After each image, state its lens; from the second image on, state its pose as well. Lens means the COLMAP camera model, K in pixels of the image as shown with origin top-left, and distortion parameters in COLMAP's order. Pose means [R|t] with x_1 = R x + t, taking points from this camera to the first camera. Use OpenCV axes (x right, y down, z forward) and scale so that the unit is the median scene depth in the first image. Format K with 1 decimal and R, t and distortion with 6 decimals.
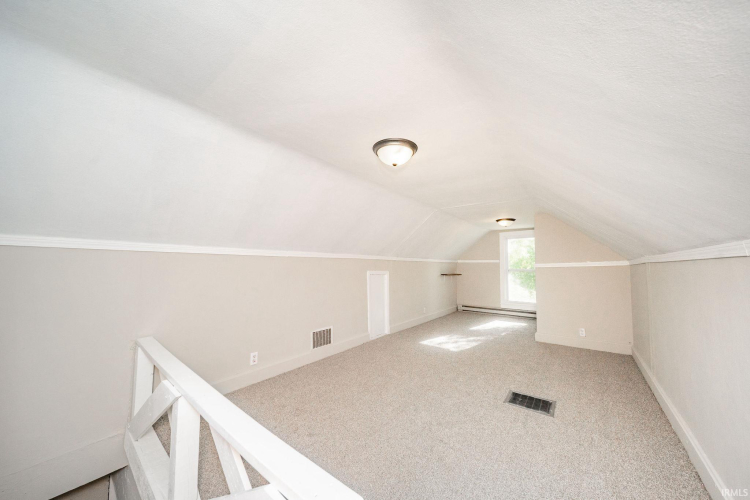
lens RADIAL K [[263.7, 0, 374.1], [0, 263.7, 253.8], [0, 0, 1]] dist [-0.001218, -0.000154]
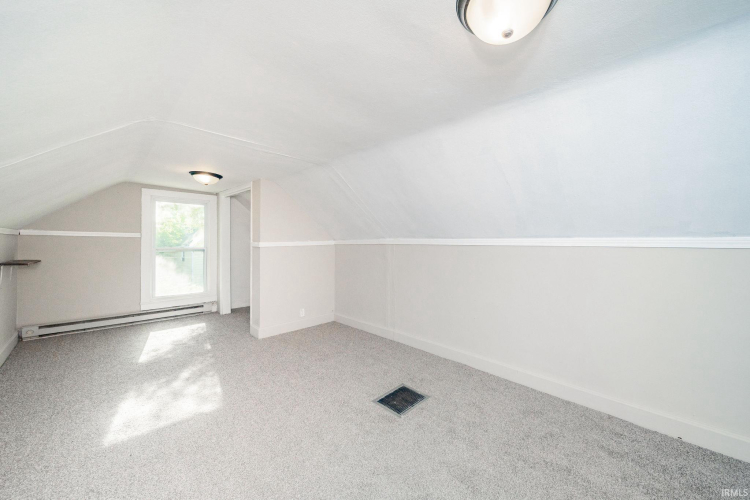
lens RADIAL K [[286.4, 0, 375.0], [0, 286.4, 250.0], [0, 0, 1]] dist [-0.000213, -0.000024]
pose [[0.050868, -0.025459, 0.998381, -0.160111], [-0.059054, 0.997849, 0.028454, 0.011909], [-0.996958, -0.060406, 0.049255, 0.438812]]
